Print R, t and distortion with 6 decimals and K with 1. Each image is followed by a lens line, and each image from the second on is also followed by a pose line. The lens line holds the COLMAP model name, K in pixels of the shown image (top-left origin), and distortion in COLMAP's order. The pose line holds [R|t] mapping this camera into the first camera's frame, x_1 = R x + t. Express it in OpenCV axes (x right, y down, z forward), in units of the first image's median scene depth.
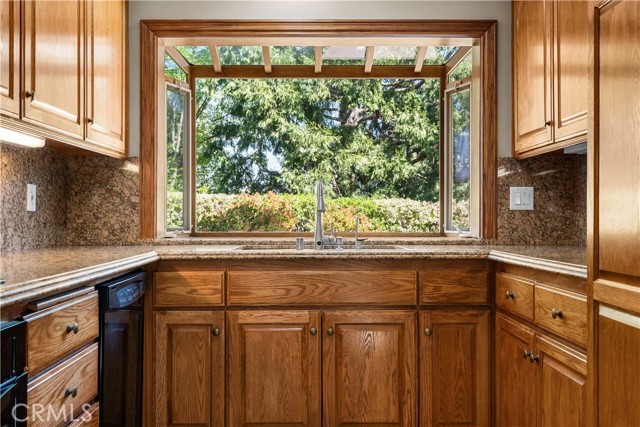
lens RADIAL K [[630.6, 0, 320.1], [0, 630.6, 211.2], [0, 0, 1]] dist [0.010018, 0.000000]
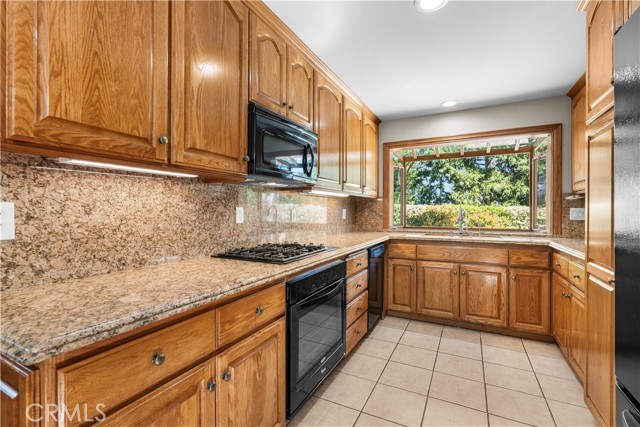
lens RADIAL K [[291.0, 0, 320.7], [0, 291.0, 213.1], [0, 0, 1]] dist [-0.006138, 0.001710]
pose [[0.880639, 0.004052, -0.473770, 0.051316], [0.002305, 0.999915, 0.012838, -0.038804], [0.473782, -0.012398, 0.880555, -0.156897]]
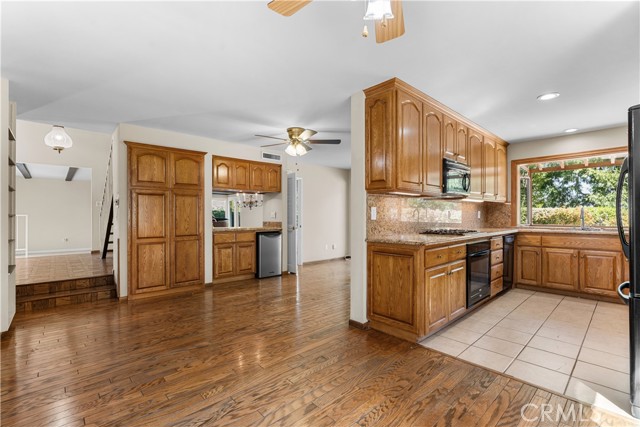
lens RADIAL K [[291.0, 0, 320.8], [0, 291.0, 216.4], [0, 0, 1]] dist [-0.006138, 0.001710]
pose [[0.668351, -0.002345, -0.743842, 0.191400], [0.007732, 0.999963, 0.003795, -0.022750], [0.743806, -0.008288, 0.668345, -0.811913]]
